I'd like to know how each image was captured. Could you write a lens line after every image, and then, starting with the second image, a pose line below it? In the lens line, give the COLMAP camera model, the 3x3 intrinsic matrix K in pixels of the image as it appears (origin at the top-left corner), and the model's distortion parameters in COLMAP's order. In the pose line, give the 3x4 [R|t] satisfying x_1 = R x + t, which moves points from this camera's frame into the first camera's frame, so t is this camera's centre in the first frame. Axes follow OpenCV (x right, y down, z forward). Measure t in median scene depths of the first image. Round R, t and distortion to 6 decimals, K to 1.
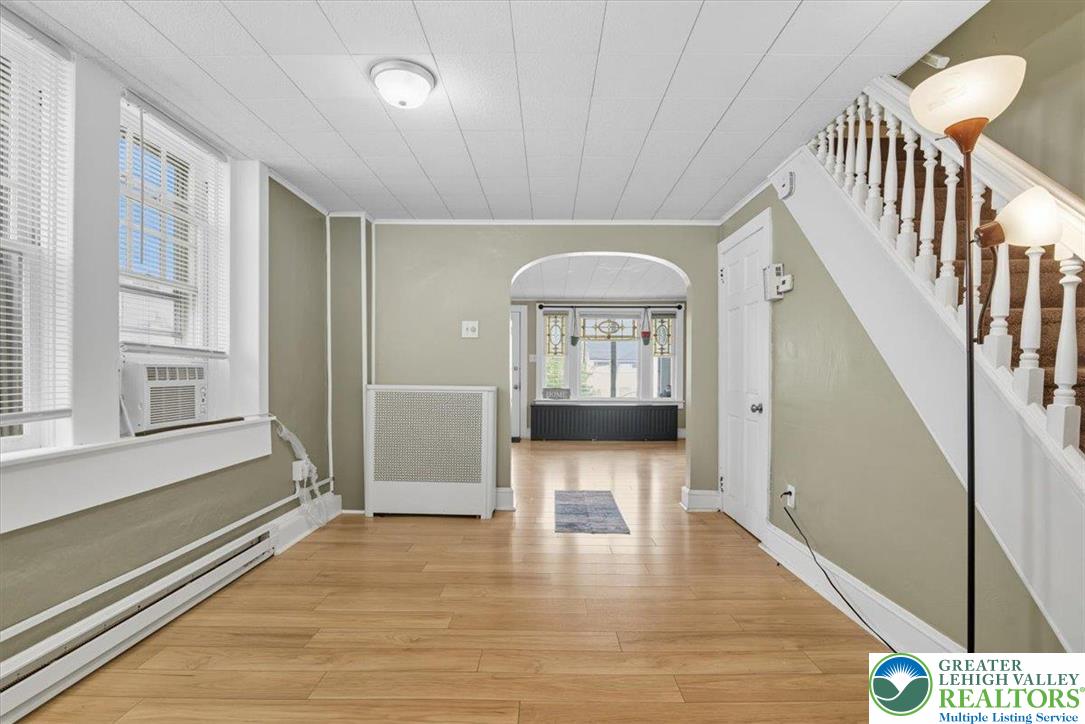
lens RADIAL K [[513.5, 0, 530.1], [0, 513.5, 377.1], [0, 0, 1]] dist [-0.004983, 0.000526]
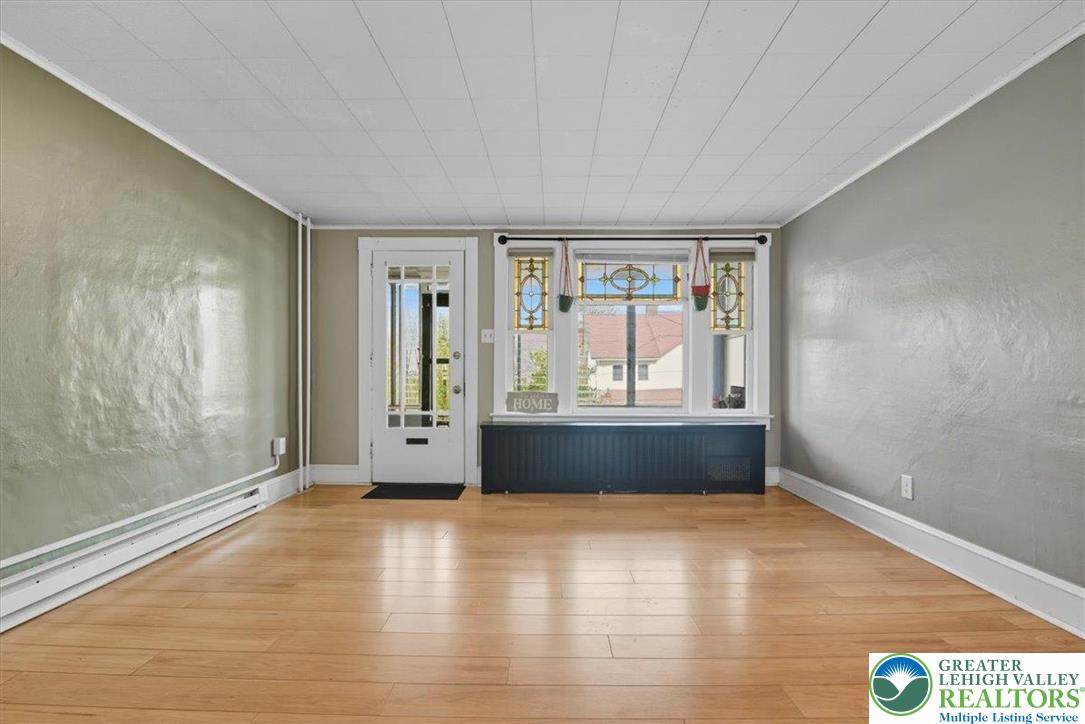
lens RADIAL K [[513.5, 0, 543.9], [0, 513.5, 371.3], [0, 0, 1]] dist [-0.004983, 0.000526]
pose [[0.999678, 0.000121, 0.025380, 0.050774], [0.000251, 0.999893, -0.014636, 0.007930], [-0.025379, 0.014638, 0.999571, 0.470845]]
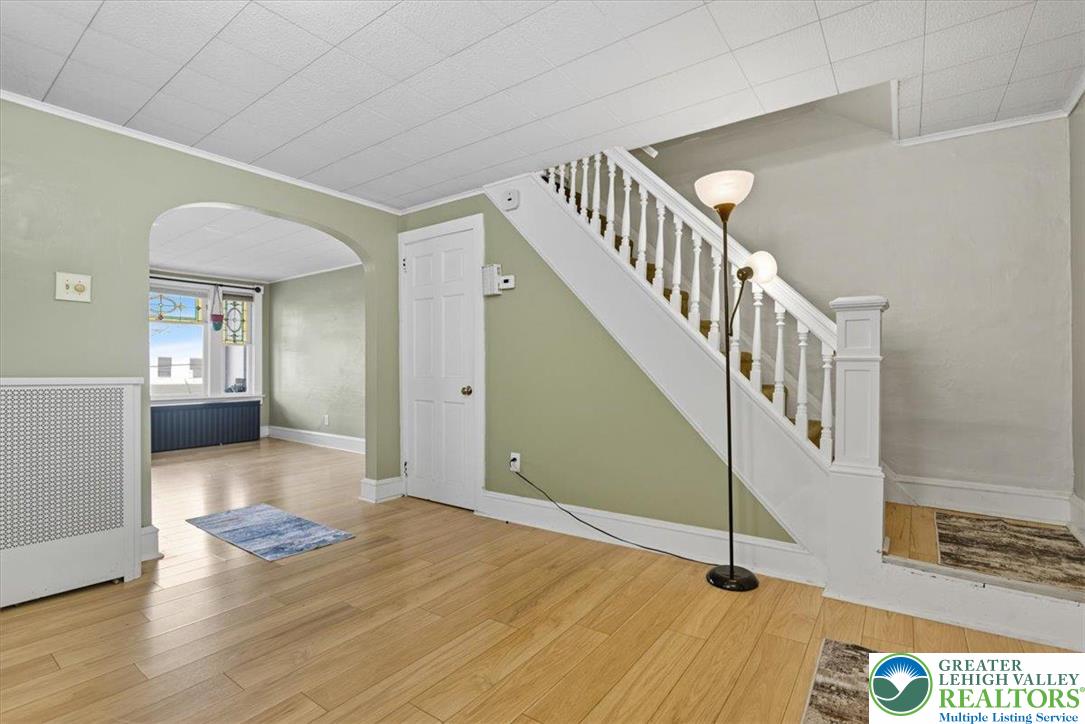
lens RADIAL K [[513.5, 0, 542.6], [0, 513.5, 366.2], [0, 0, 1]] dist [-0.004983, 0.000526]
pose [[0.578770, -0.002240, 0.815488, -0.144360], [0.011434, 0.999920, -0.005369, 0.006055], [-0.815410, 0.012431, 0.578750, 0.088047]]
